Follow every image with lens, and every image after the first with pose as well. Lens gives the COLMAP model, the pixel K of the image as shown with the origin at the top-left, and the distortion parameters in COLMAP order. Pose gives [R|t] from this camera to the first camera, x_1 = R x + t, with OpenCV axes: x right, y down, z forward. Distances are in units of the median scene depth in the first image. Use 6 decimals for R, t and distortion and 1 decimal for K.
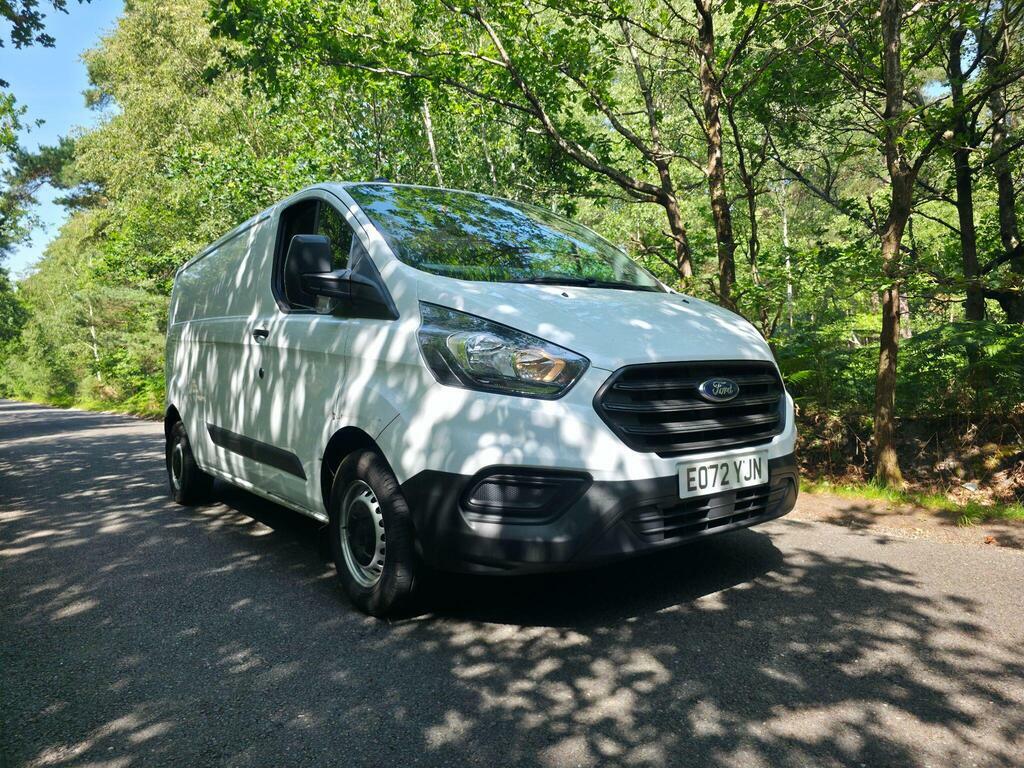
lens RADIAL K [[673.7, 0, 516.1], [0, 673.7, 371.0], [0, 0, 1]] dist [0.050510, -0.038860]
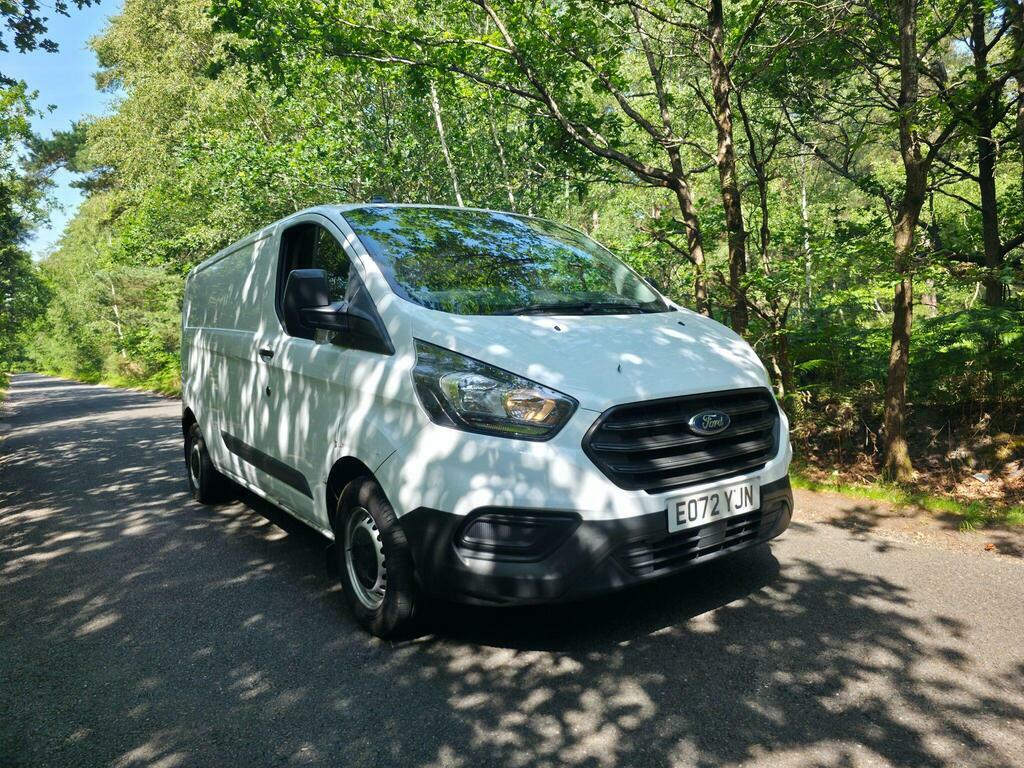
lens RADIAL K [[673.7, 0, 512.8], [0, 673.7, 375.7], [0, 0, 1]] dist [0.050510, -0.038860]
pose [[0.999456, -0.011116, -0.031053, 0.036863], [0.012725, 0.998560, 0.052123, -0.096969], [0.030429, -0.052490, 0.998158, -0.018265]]
